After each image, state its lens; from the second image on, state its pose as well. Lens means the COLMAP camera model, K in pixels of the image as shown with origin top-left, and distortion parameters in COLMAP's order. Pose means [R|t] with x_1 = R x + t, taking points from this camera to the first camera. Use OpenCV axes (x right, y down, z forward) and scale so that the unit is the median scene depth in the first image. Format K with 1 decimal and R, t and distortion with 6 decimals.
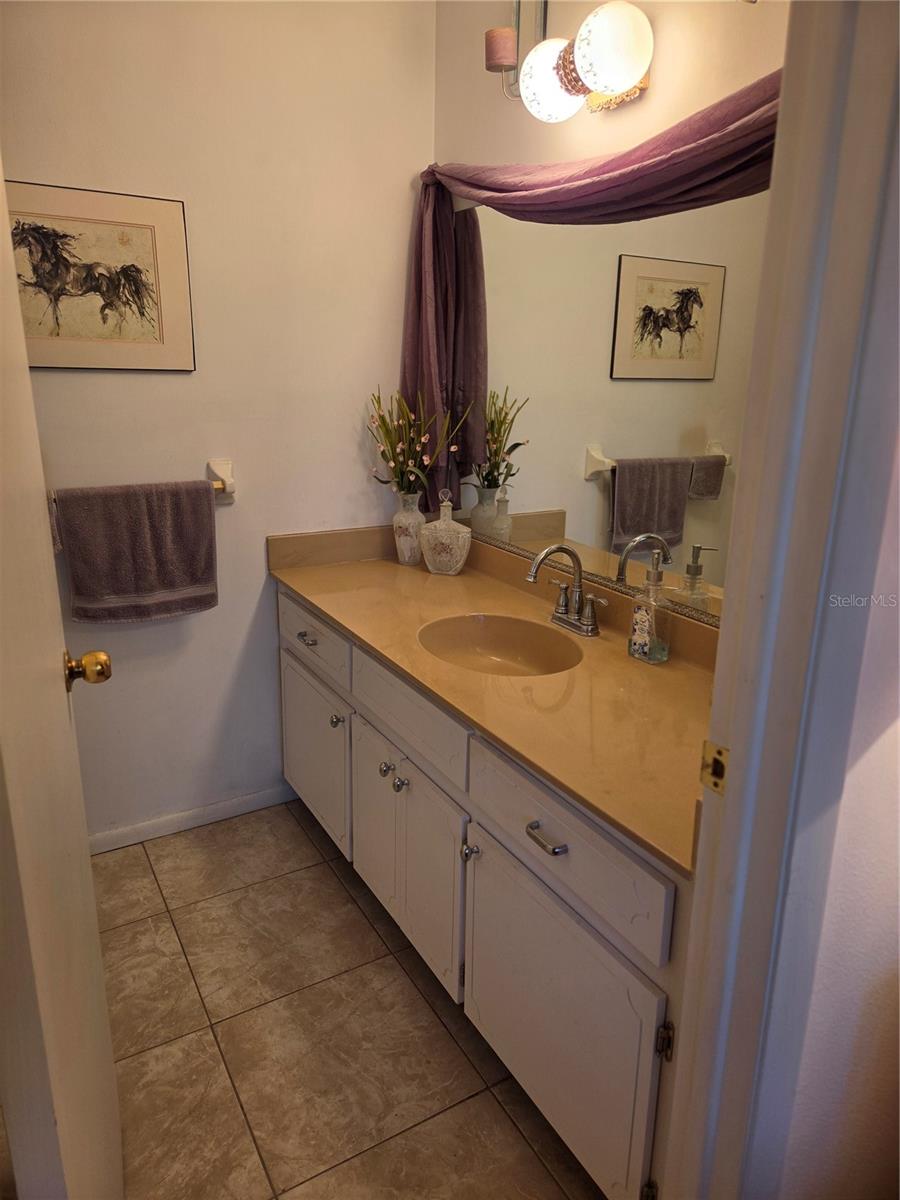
lens RADIAL K [[812.2, 0, 450.1], [0, 812.2, 596.6], [0, 0, 1]] dist [0.041683, -0.004611]
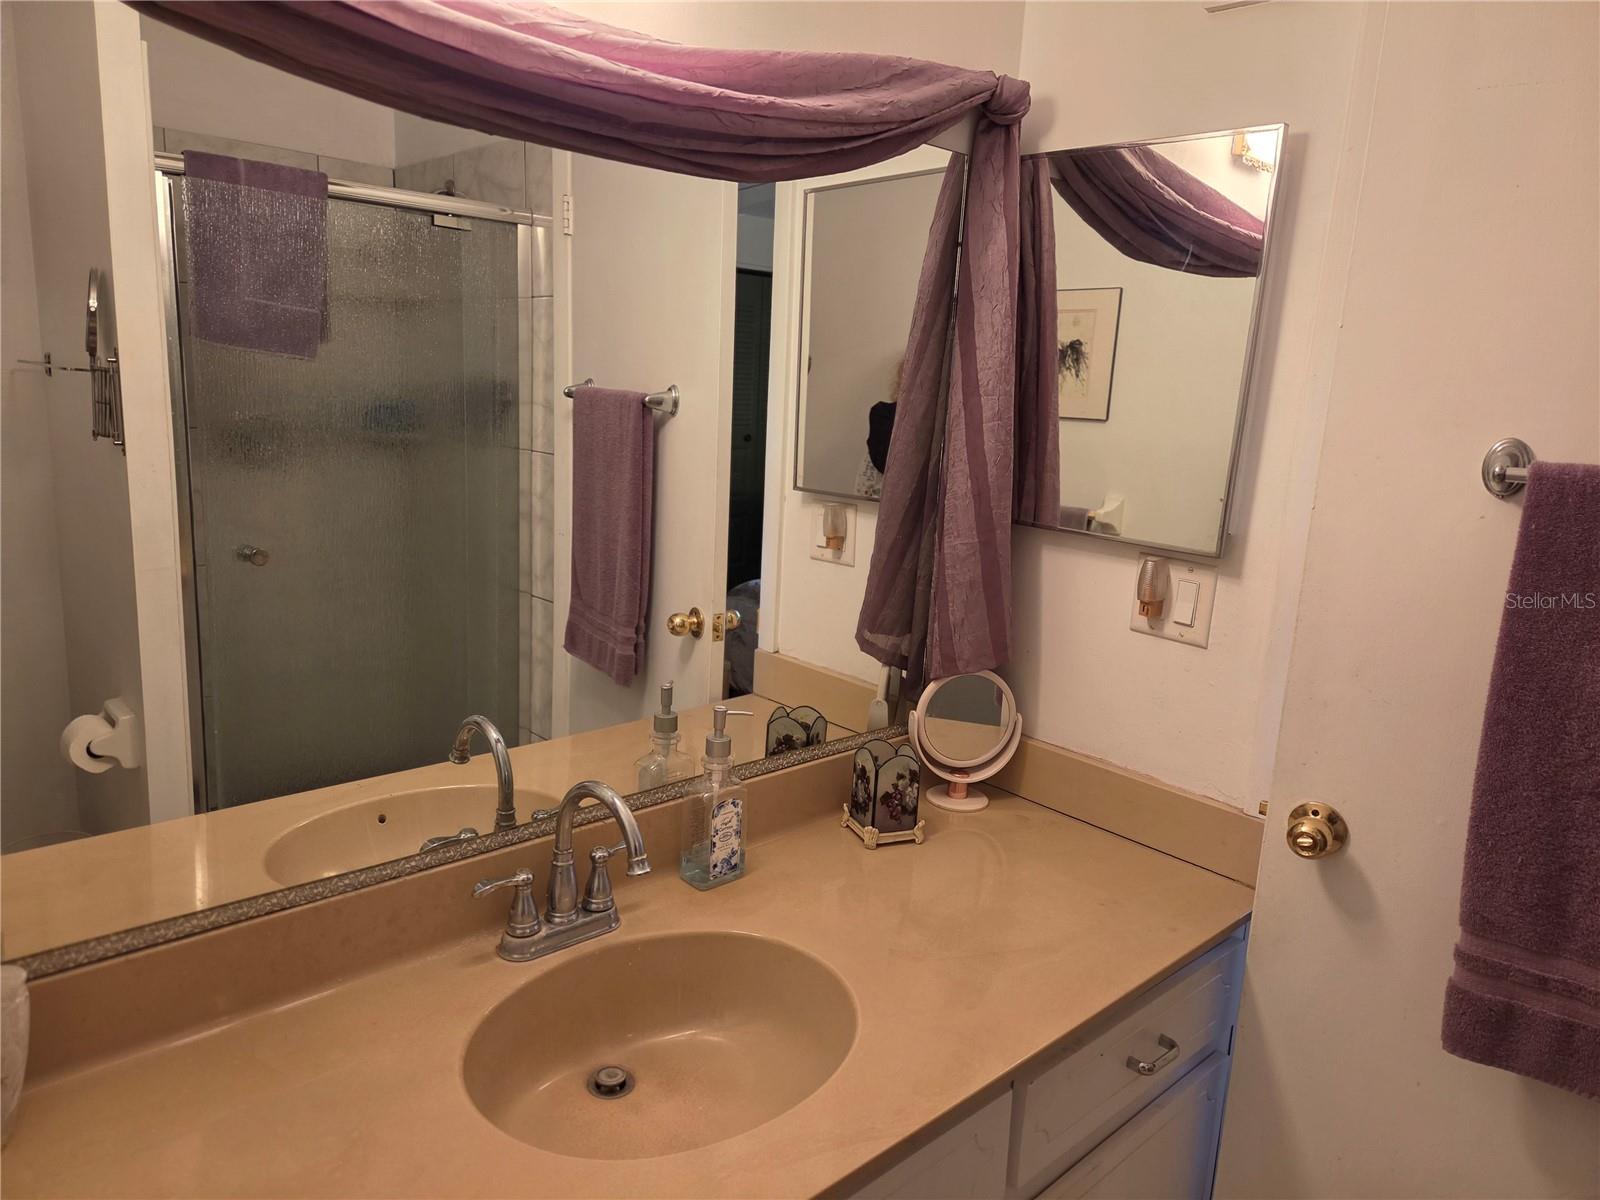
lens RADIAL K [[1083.0, 0, 797.7], [0, 1083.0, 598.6], [0, 0, 1]] dist [0.041683, -0.004611]
pose [[-0.222612, -0.222785, 0.949110, -0.522298], [0.227002, 0.934936, 0.272701, -0.342239], [-0.948111, 0.276156, -0.157555, 1.030833]]
